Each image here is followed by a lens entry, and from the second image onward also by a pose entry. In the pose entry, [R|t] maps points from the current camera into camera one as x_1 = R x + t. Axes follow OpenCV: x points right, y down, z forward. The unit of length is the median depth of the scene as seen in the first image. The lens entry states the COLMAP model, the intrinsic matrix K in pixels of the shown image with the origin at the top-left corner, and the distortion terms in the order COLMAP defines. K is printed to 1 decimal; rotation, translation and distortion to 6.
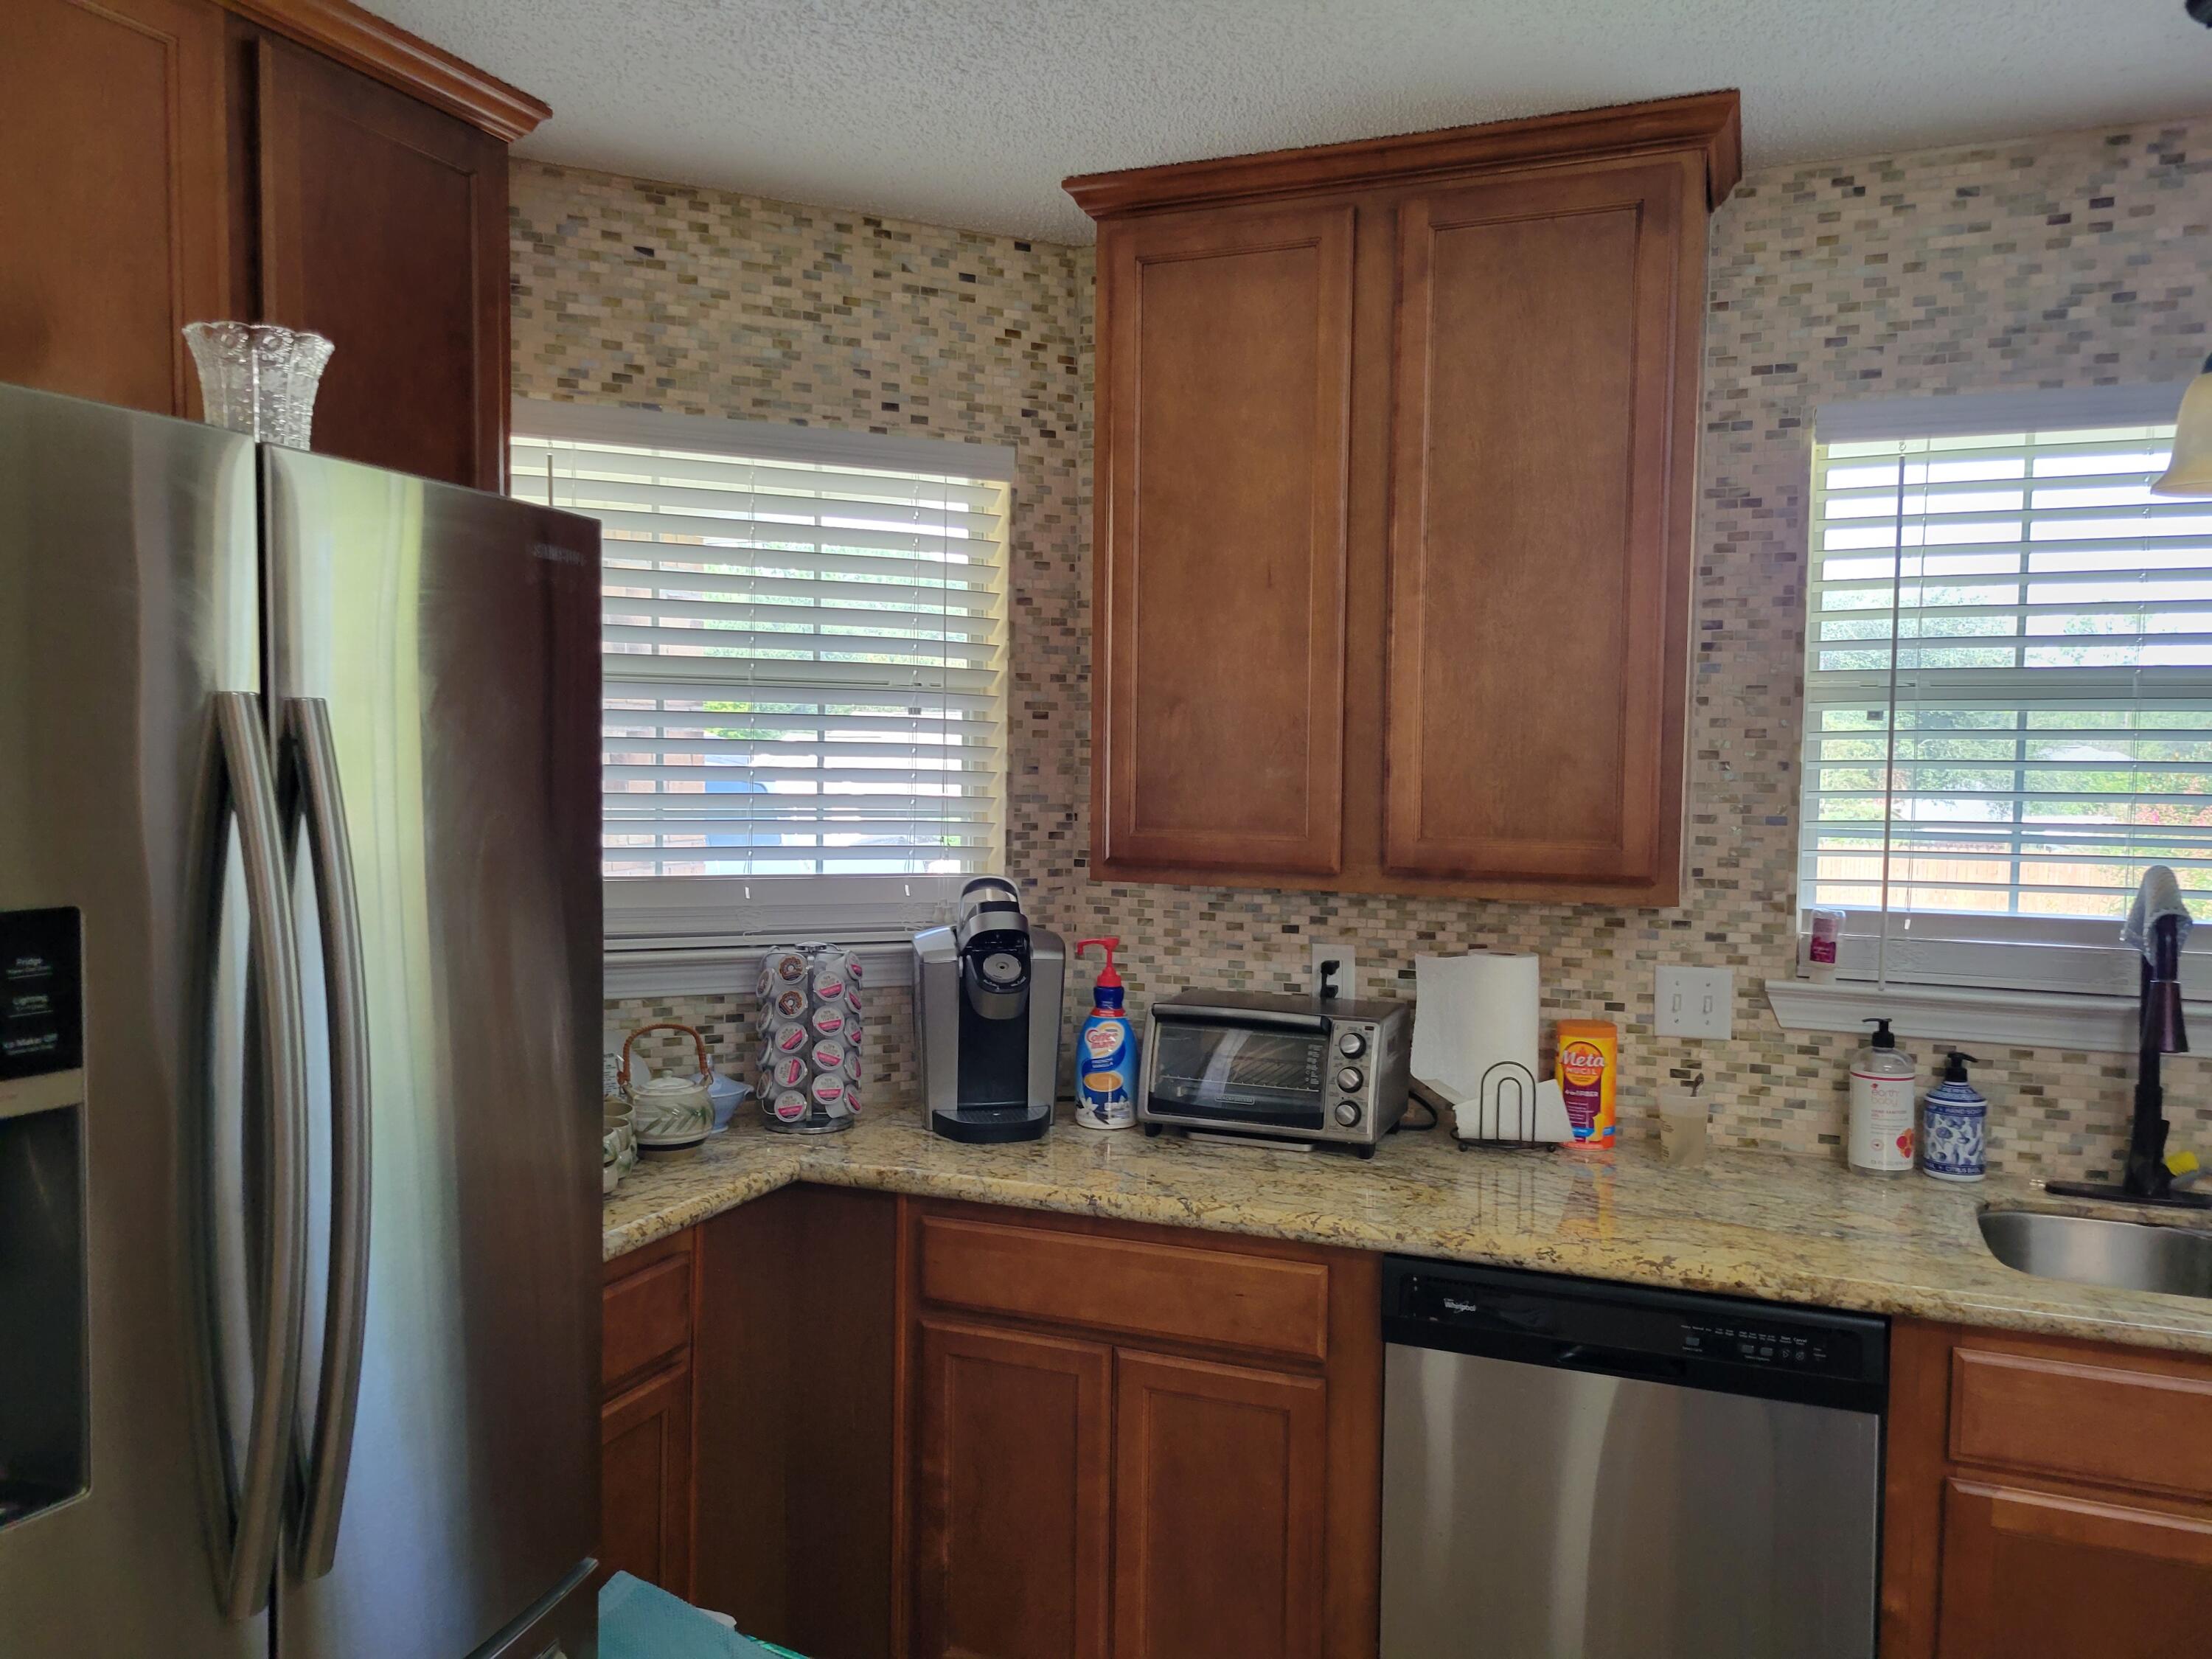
lens RADIAL K [[1651.8, 0, 1118.5], [0, 1651.8, 837.9], [0, 0, 1]] dist [0.049814, -0.034131]
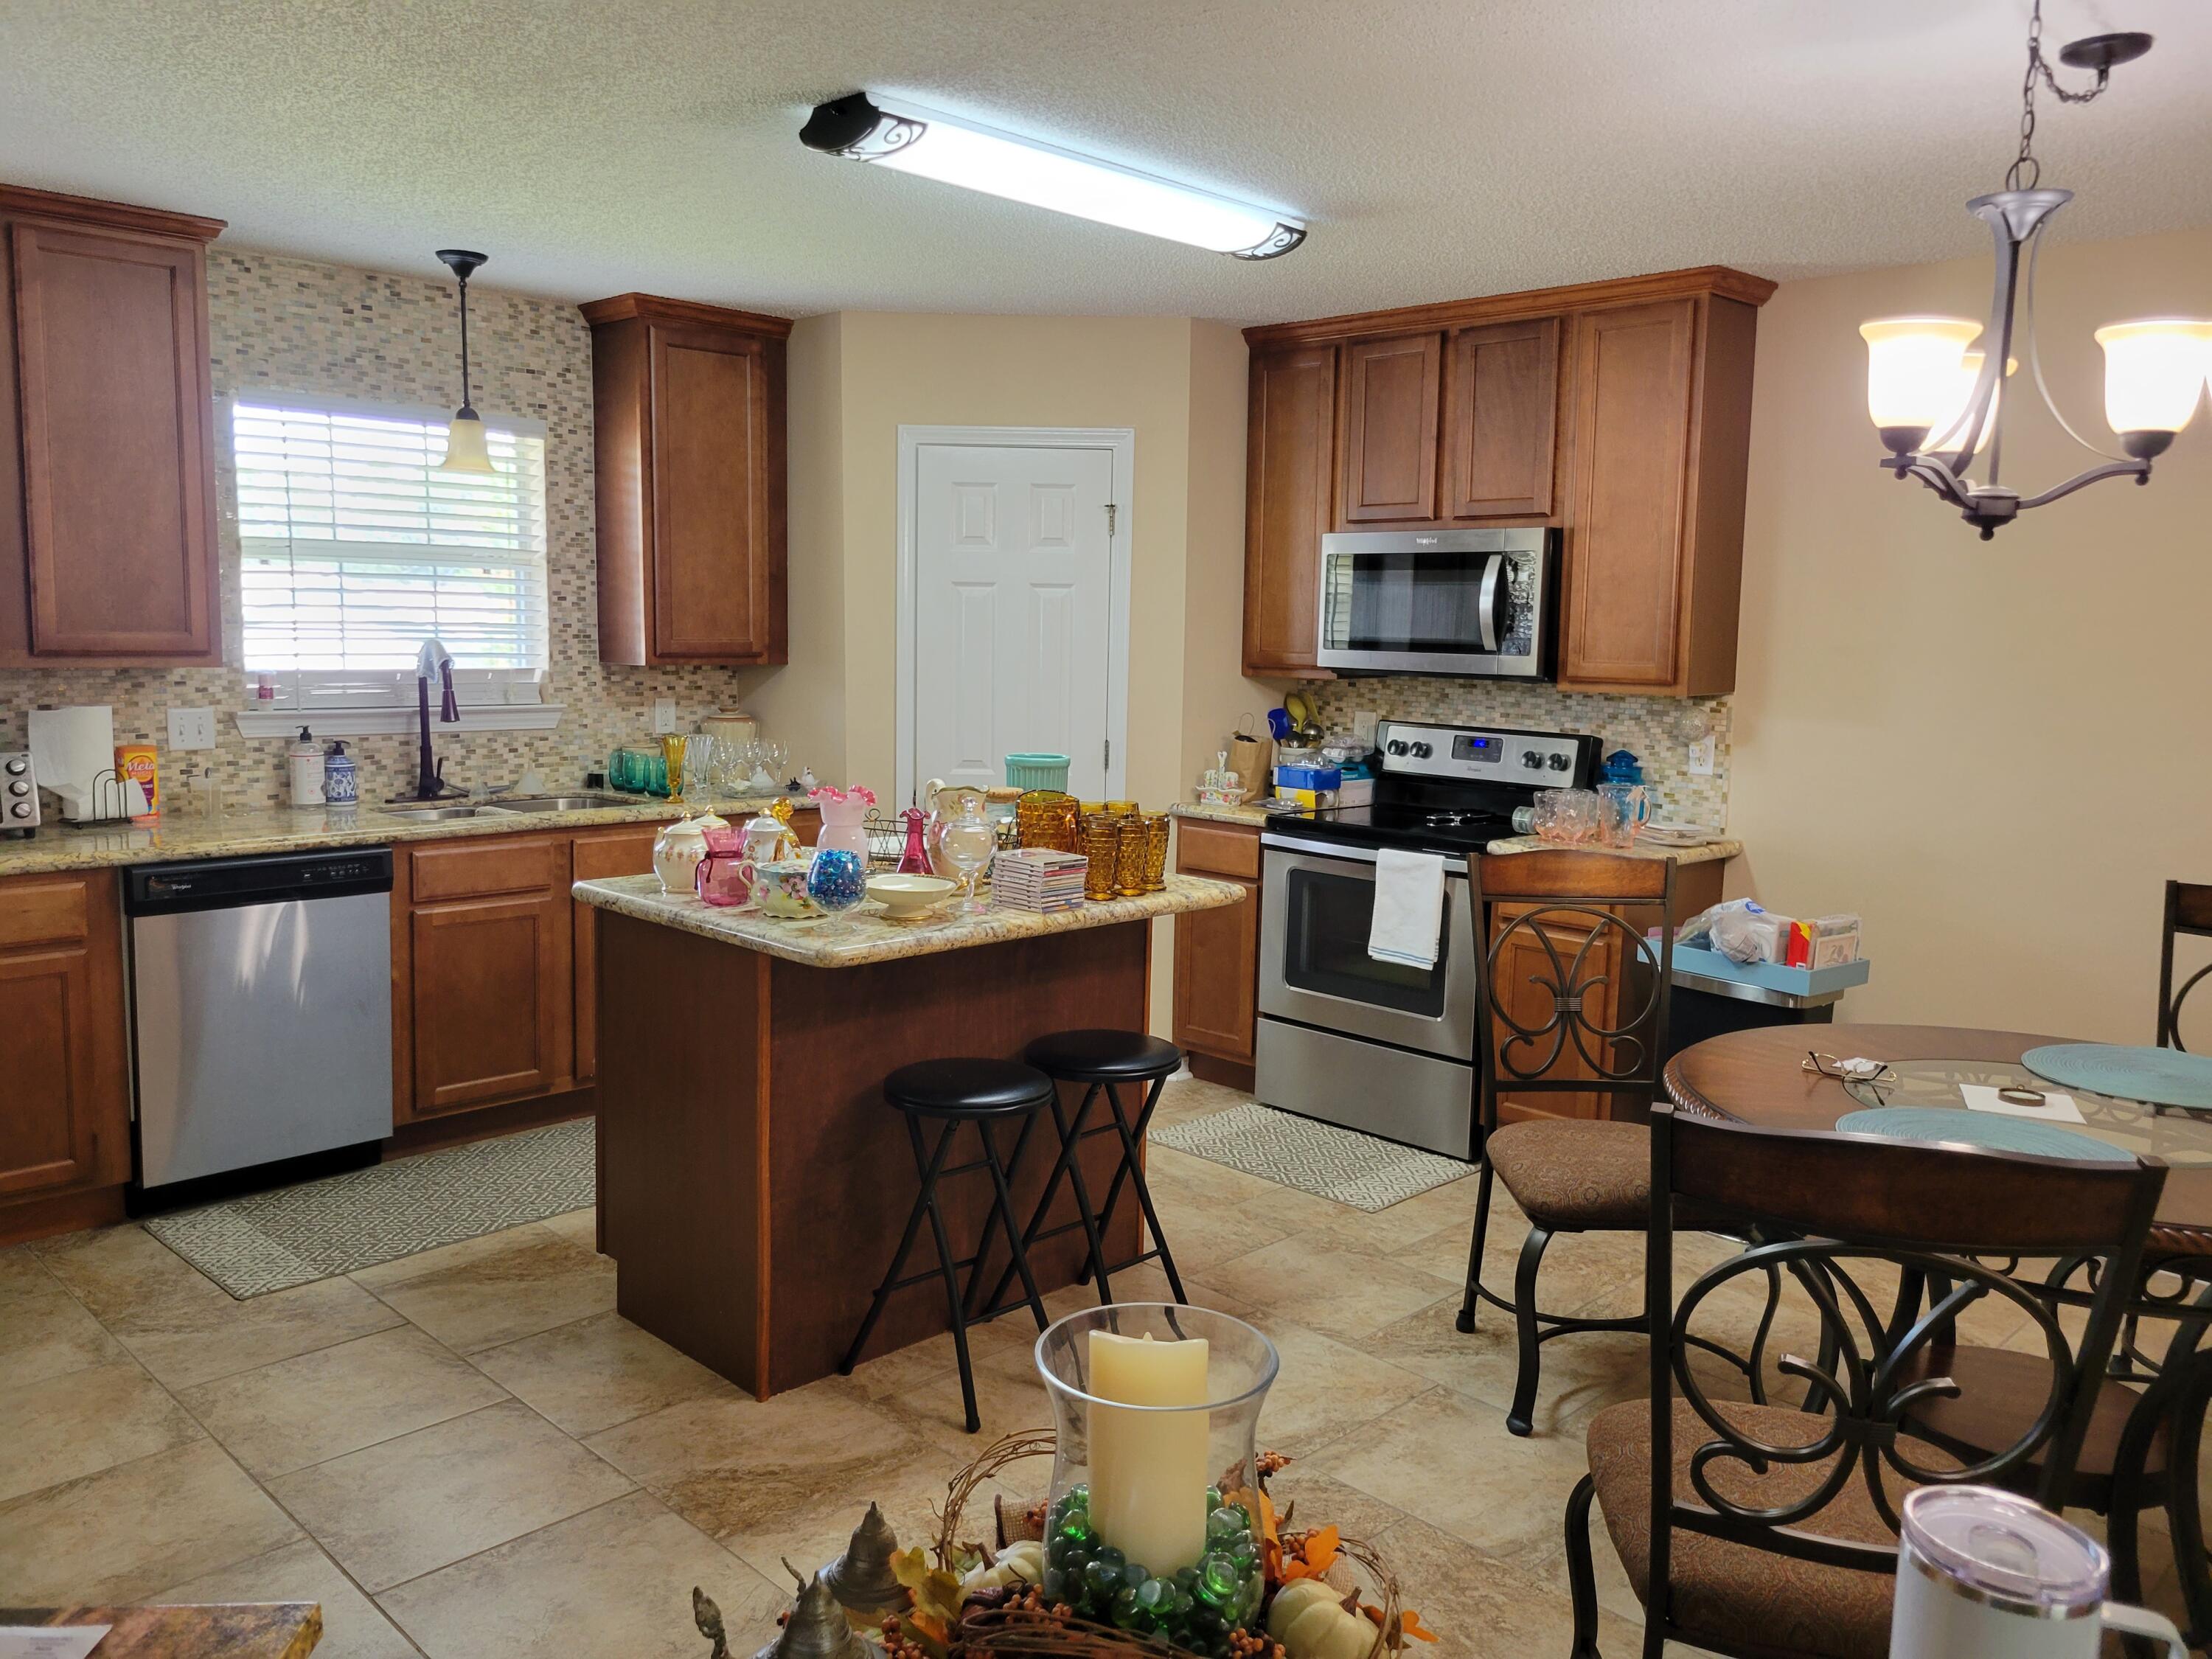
lens RADIAL K [[1651.8, 0, 1072.6], [0, 1651.8, 805.3], [0, 0, 1]] dist [0.049814, -0.034131]
pose [[0.399530, -0.106651, 0.910495, -0.917926], [0.038027, 0.994283, 0.099779, 0.042898], [-0.915931, -0.005242, 0.401301, -0.550869]]
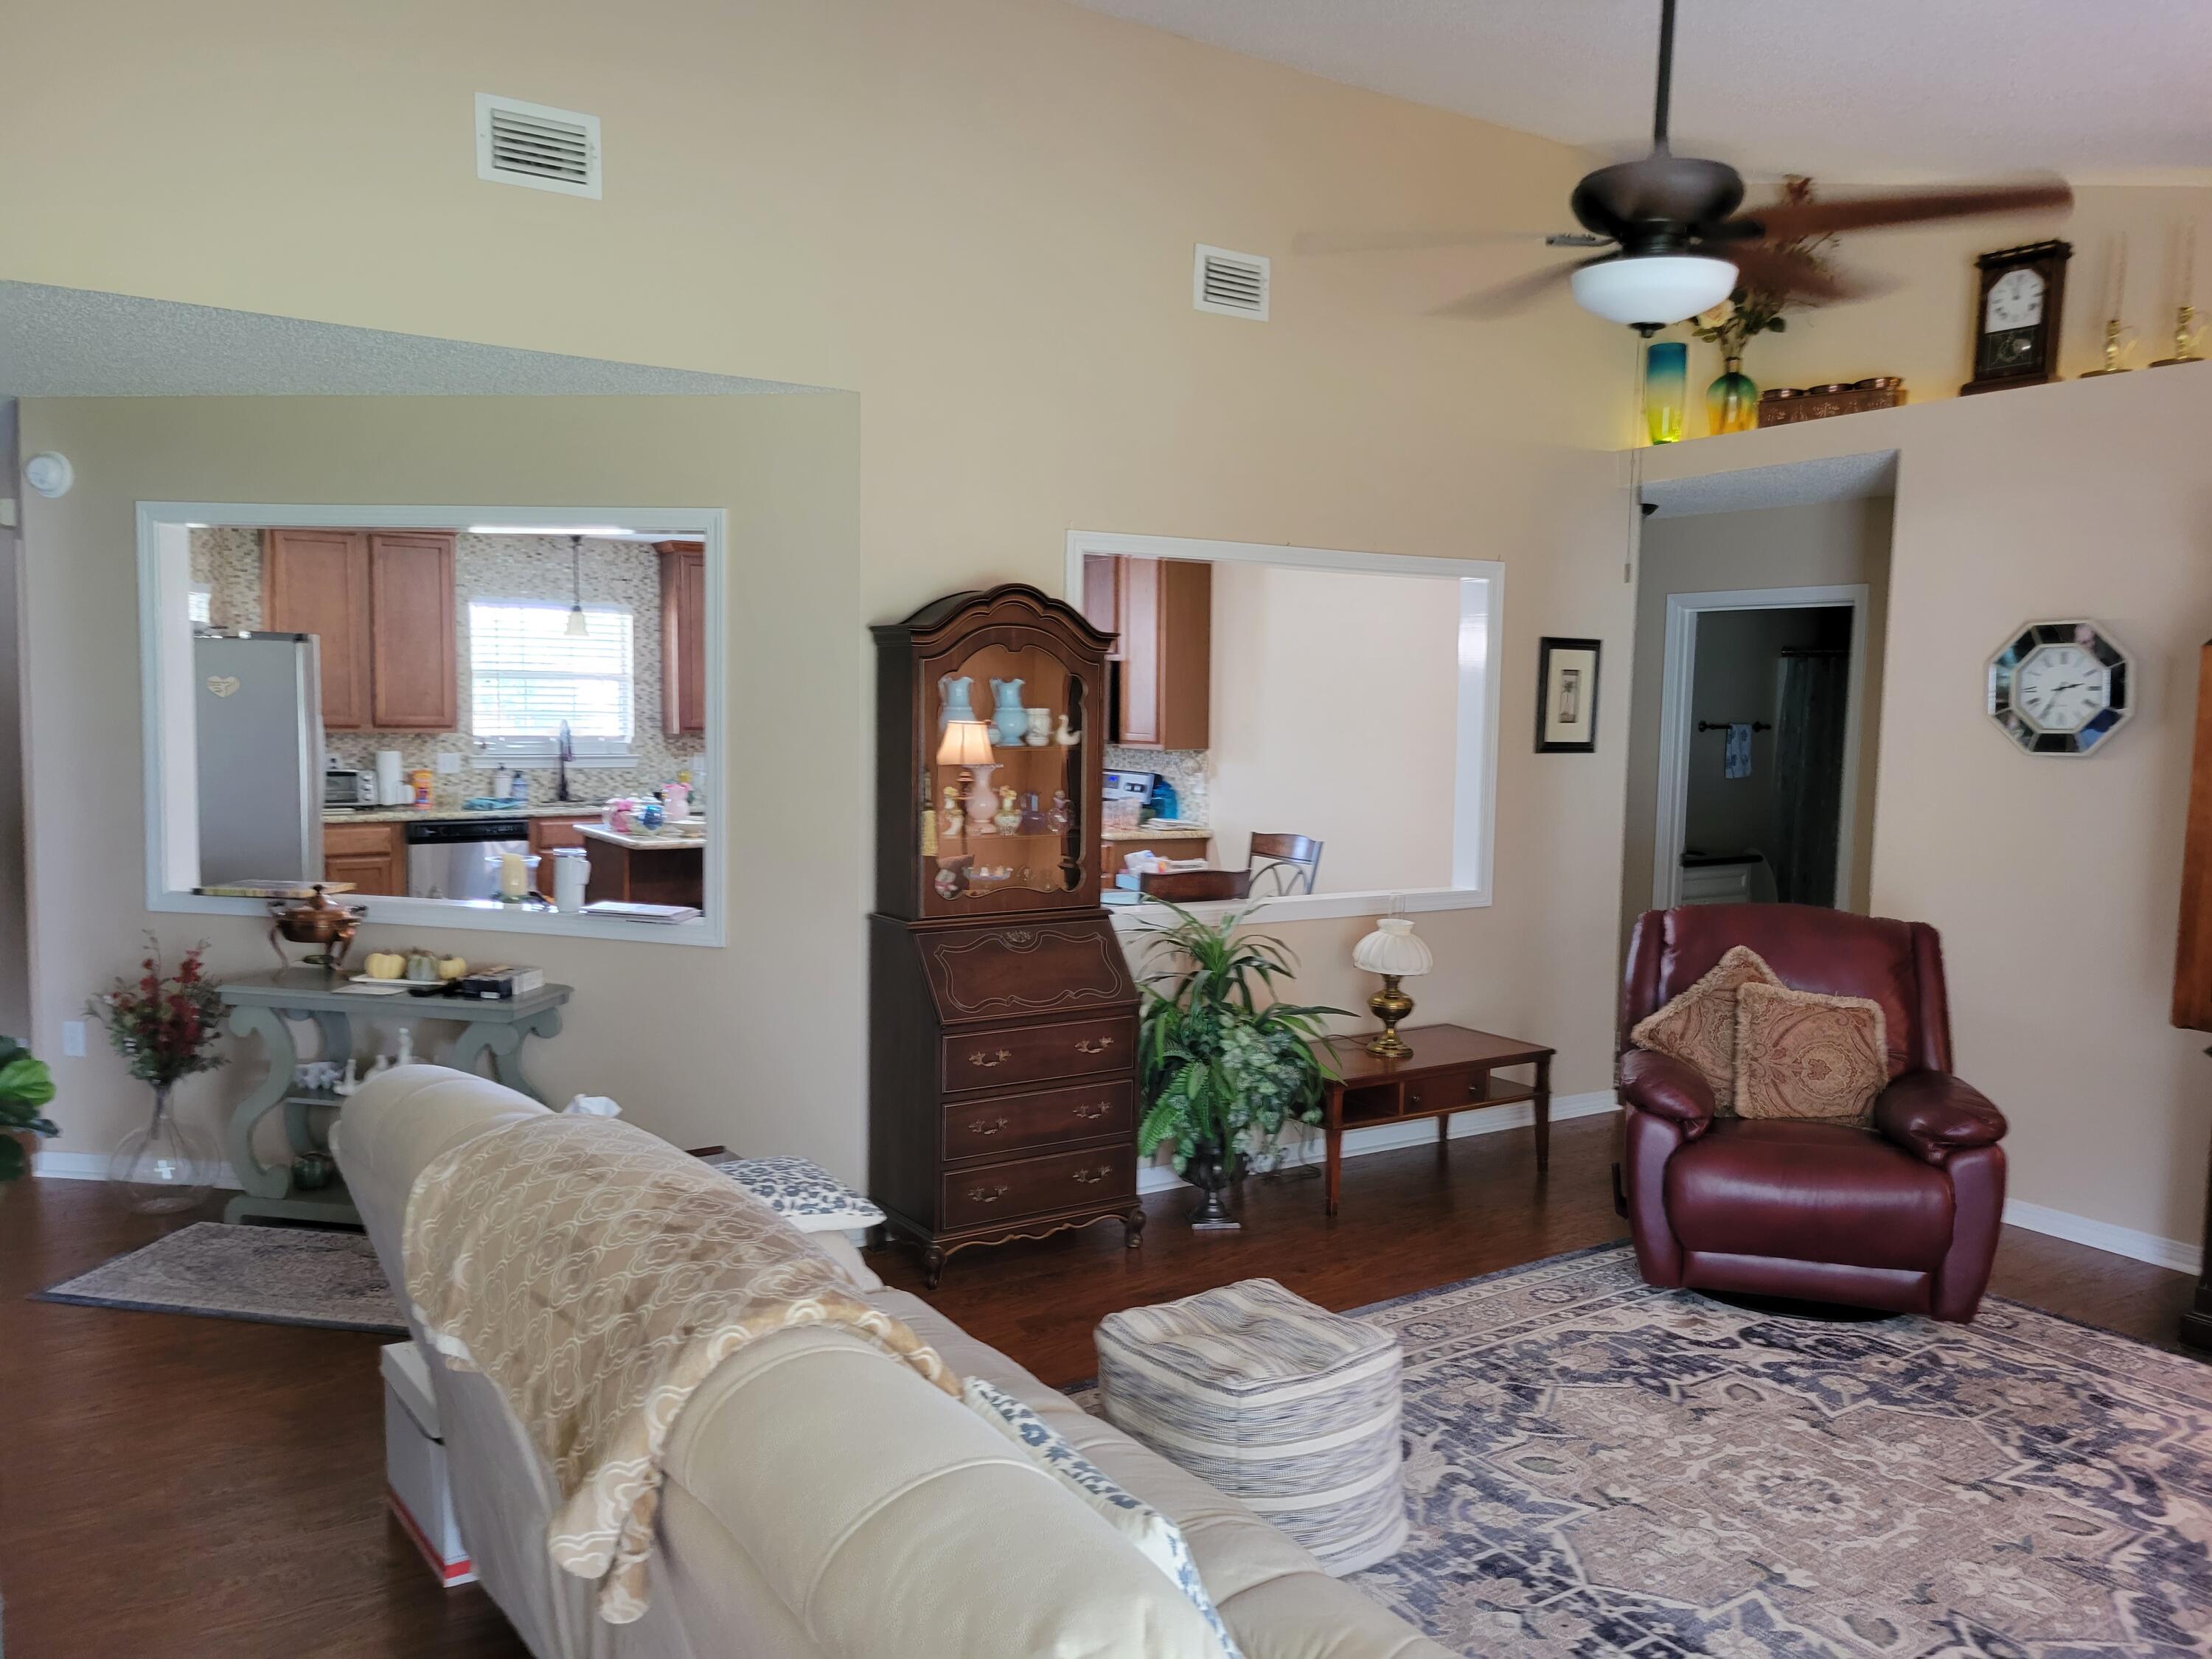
lens RADIAL K [[1651.8, 0, 1086.5], [0, 1651.8, 833.2], [0, 0, 1]] dist [0.049814, -0.034131]
pose [[0.572118, -0.069593, 0.817213, -1.869943], [0.037148, 0.997570, 0.058946, 0.095007], [-0.819329, -0.003366, 0.573313, -2.244781]]
